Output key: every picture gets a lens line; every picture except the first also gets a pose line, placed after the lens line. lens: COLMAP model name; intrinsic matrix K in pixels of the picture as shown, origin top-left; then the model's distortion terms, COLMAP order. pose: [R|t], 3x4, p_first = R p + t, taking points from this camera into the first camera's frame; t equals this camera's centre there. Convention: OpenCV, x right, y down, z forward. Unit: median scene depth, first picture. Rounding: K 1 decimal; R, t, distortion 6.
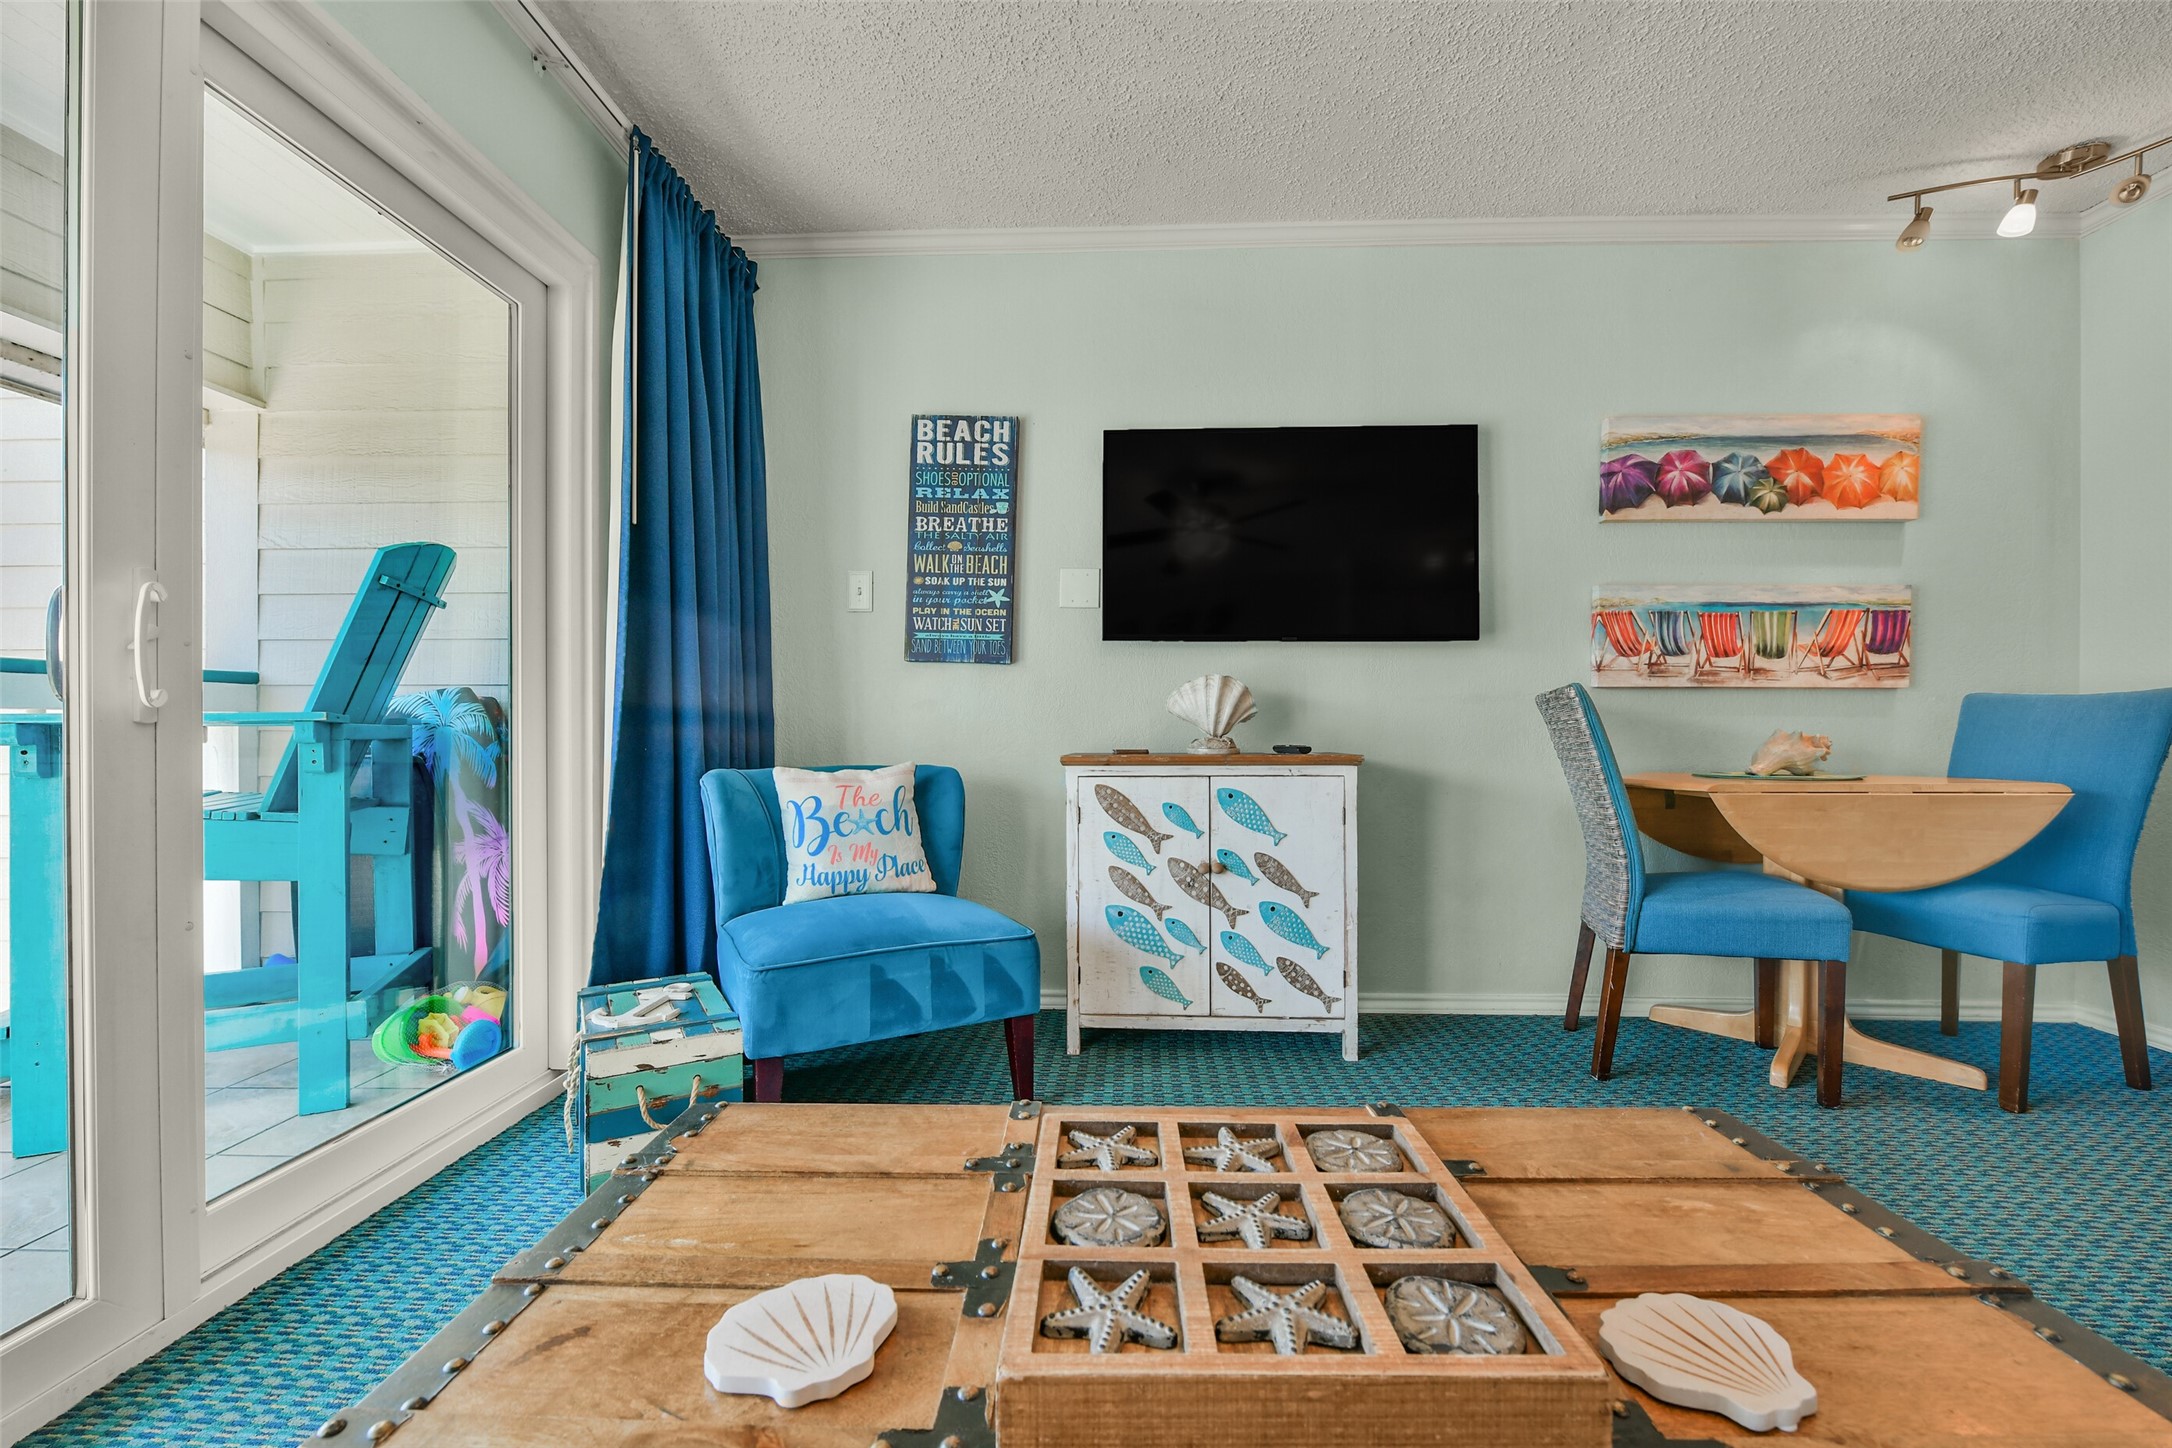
lens RADIAL K [[875.6, 0, 1085.9], [0, 875.6, 742.0], [0, 0, 1]] dist [-0.009169, -0.000331]
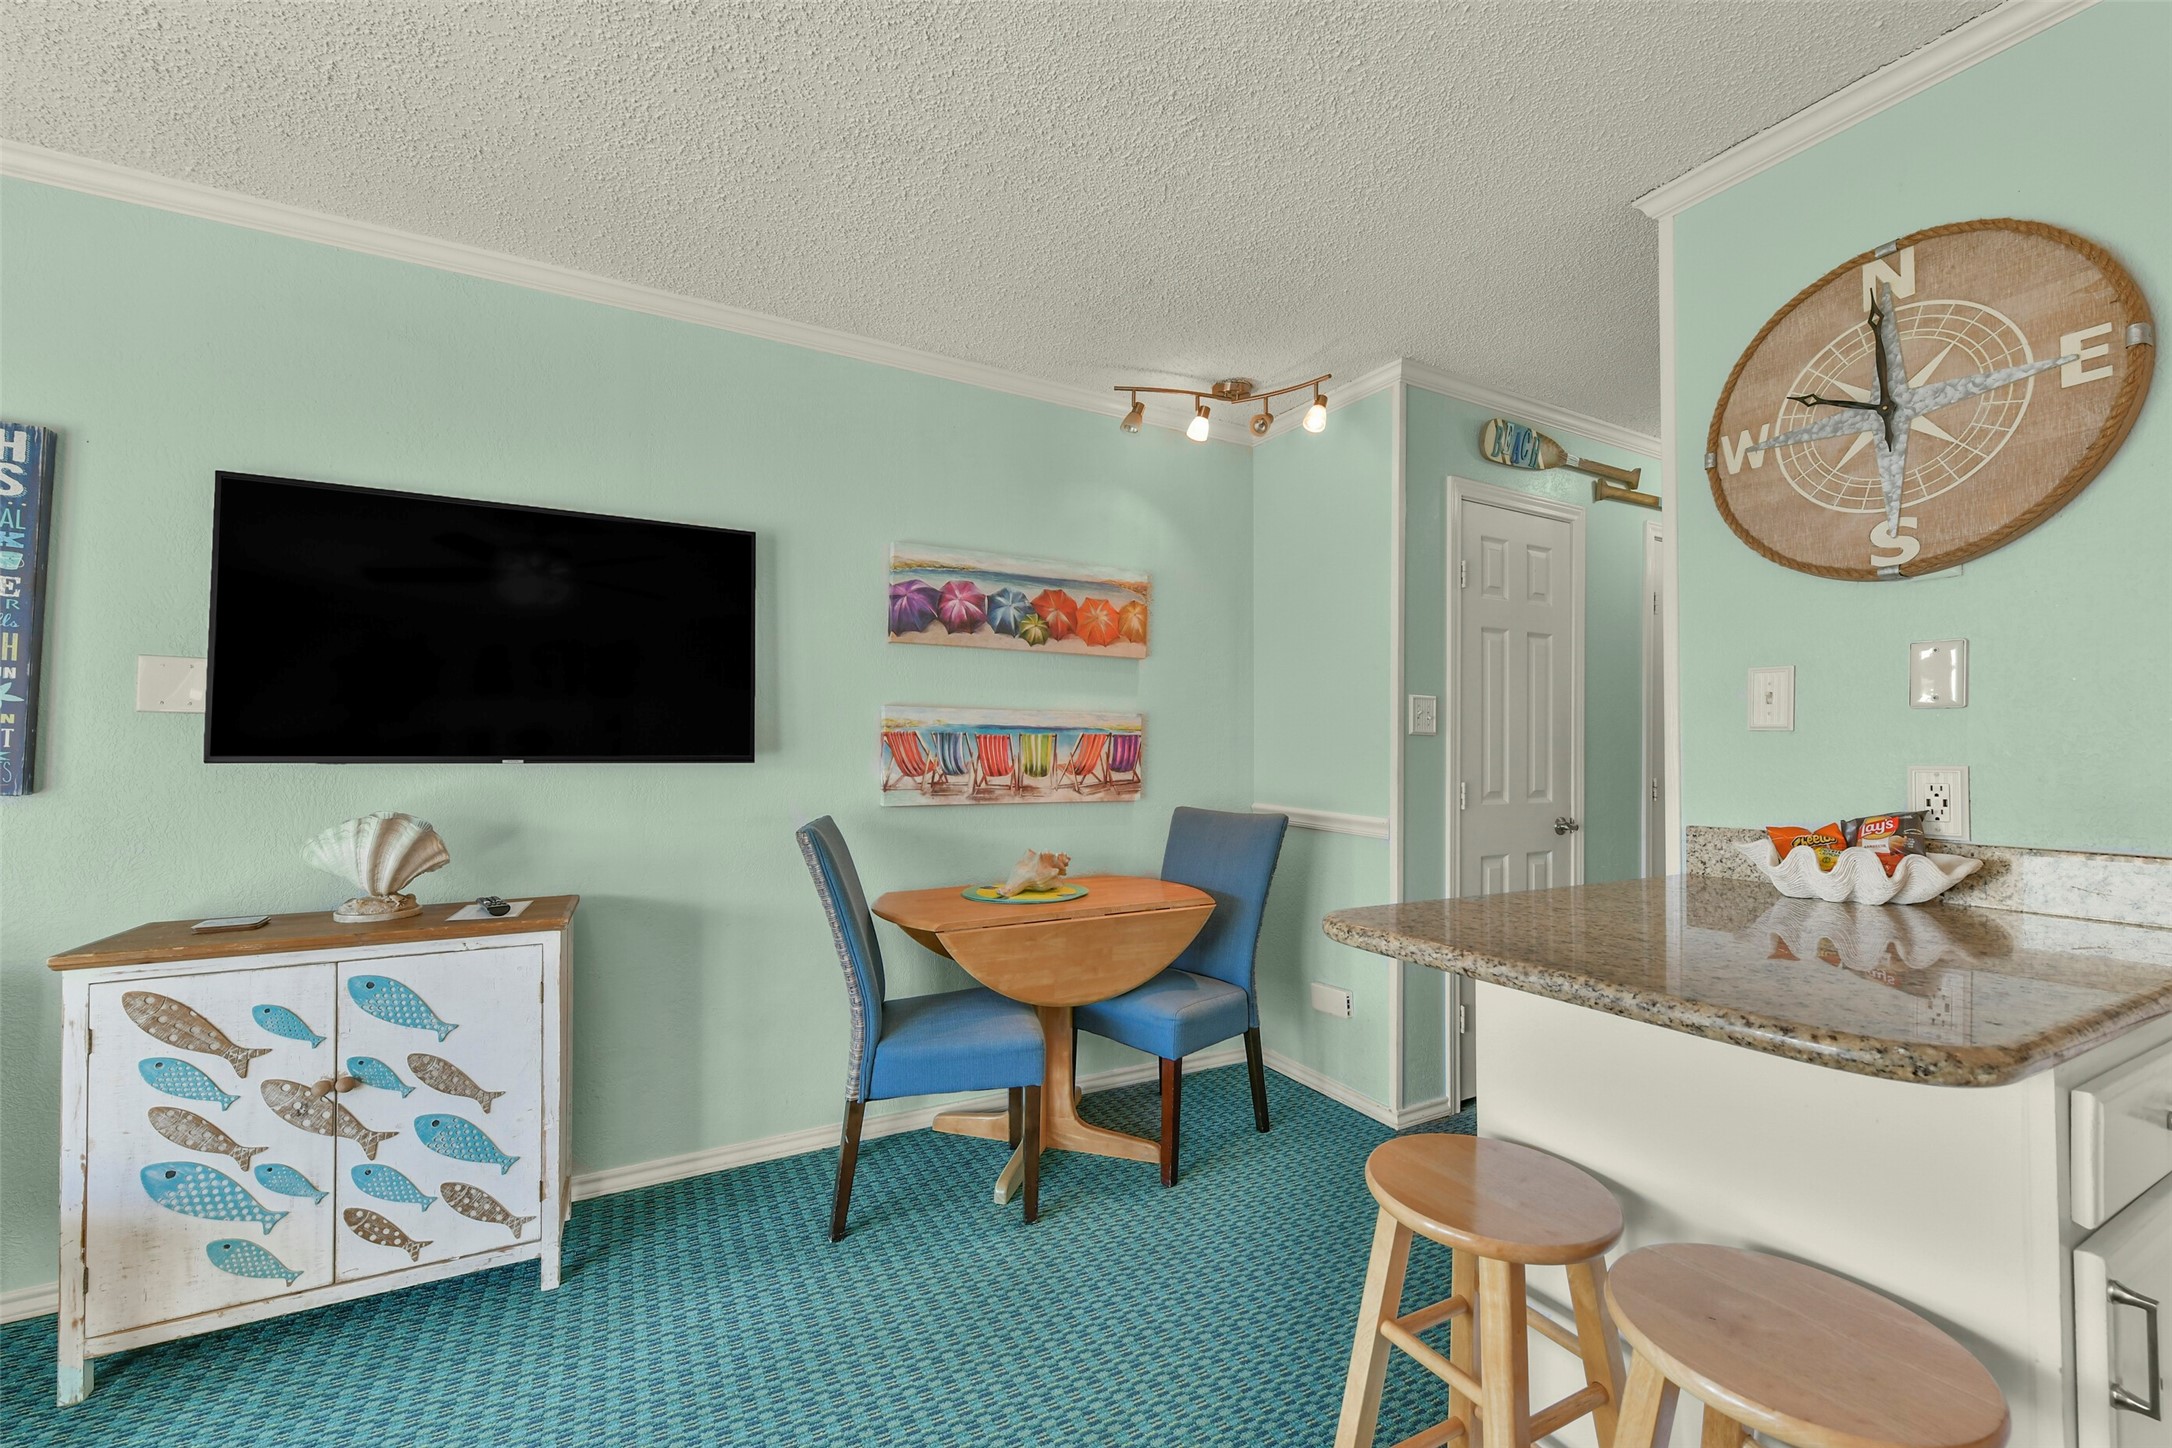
lens RADIAL K [[870.7, 0, 1090.7], [0, 870.7, 740.6], [0, 0, 1]] dist [0.000142, -0.000306]
pose [[0.856375, 0.007512, 0.516300, 0.276993], [0.002777, 0.999813, -0.019153, -0.121268], [-0.516348, 0.017836, 0.856193, 0.018209]]
